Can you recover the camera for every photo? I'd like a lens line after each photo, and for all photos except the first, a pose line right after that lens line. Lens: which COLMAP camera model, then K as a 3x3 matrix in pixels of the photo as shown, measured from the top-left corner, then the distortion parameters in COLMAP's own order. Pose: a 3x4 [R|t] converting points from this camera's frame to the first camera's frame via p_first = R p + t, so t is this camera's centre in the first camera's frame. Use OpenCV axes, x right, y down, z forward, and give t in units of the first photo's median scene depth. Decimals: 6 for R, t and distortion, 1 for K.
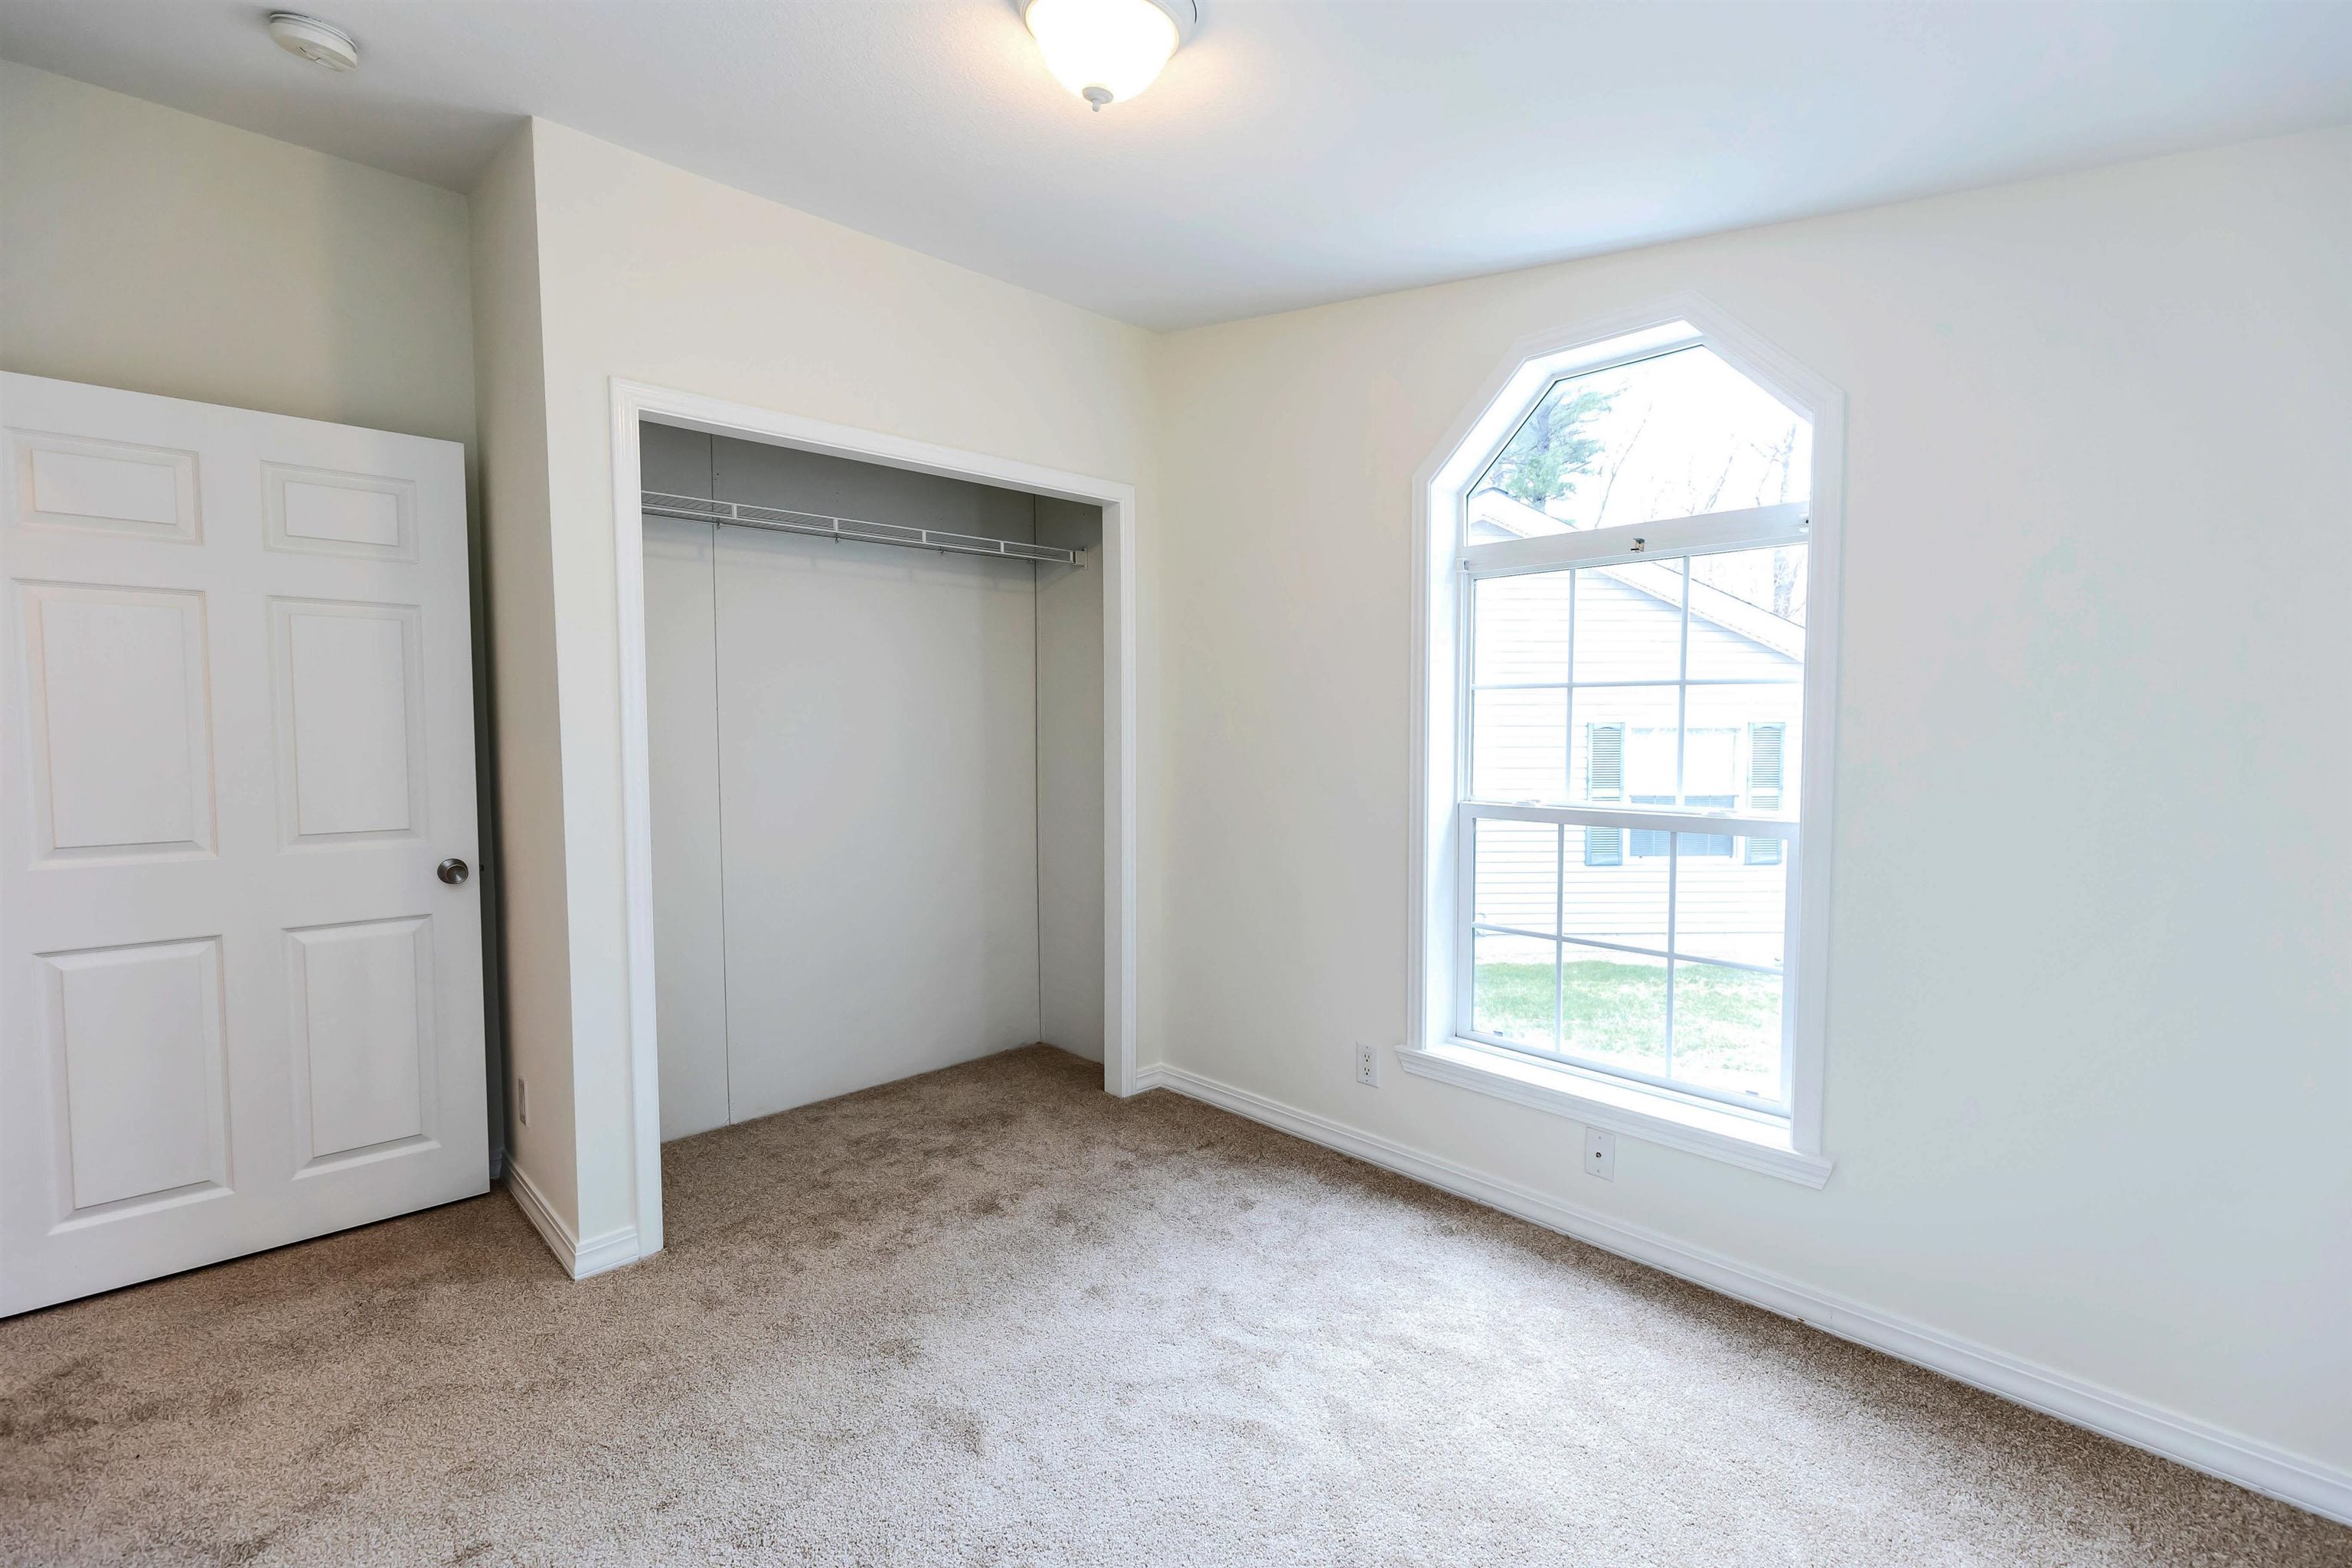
lens RADIAL K [[1050.2, 0, 1171.7], [0, 1050.2, 790.5], [0, 0, 1]] dist [0.007917, -0.002002]
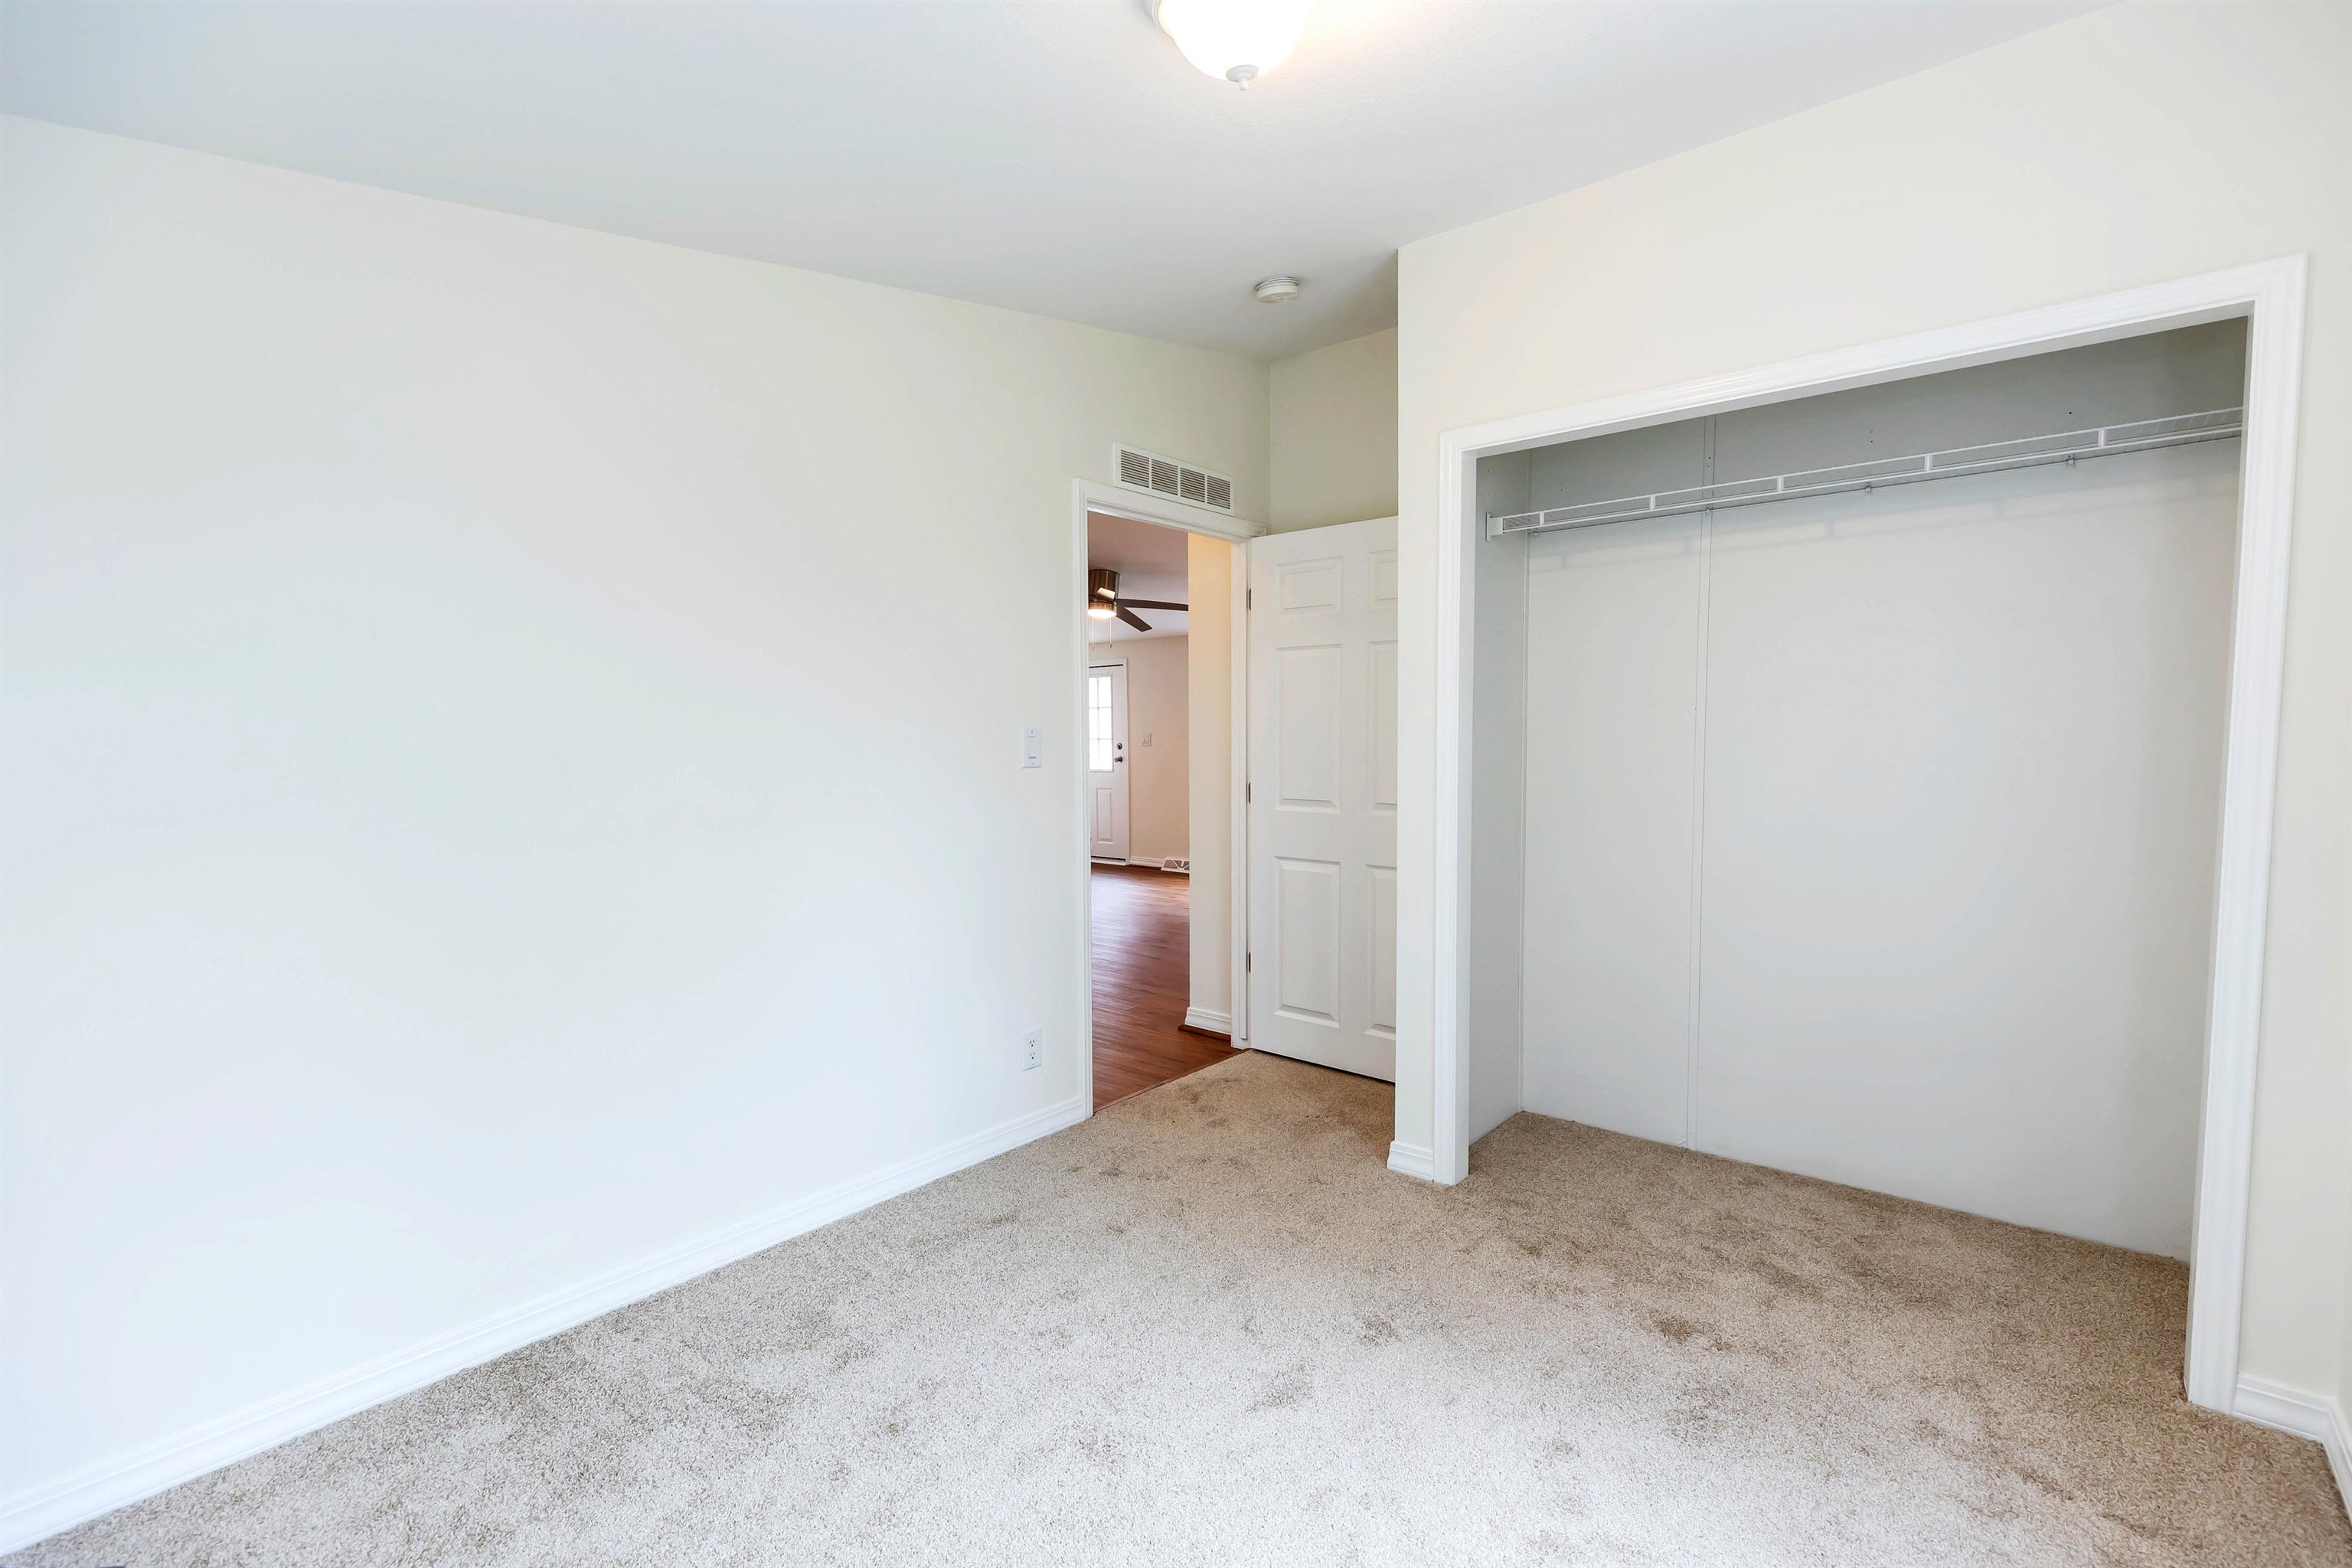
lens RADIAL K [[1050.2, 0, 1158.1], [0, 1050.2, 795.8], [0, 0, 1]] dist [0.007917, -0.002002]
pose [[0.096772, 0.061807, -0.993386, 0.564350], [-0.053043, 0.996972, 0.056863, -0.033295], [0.993892, 0.047189, 0.099758, 0.518386]]
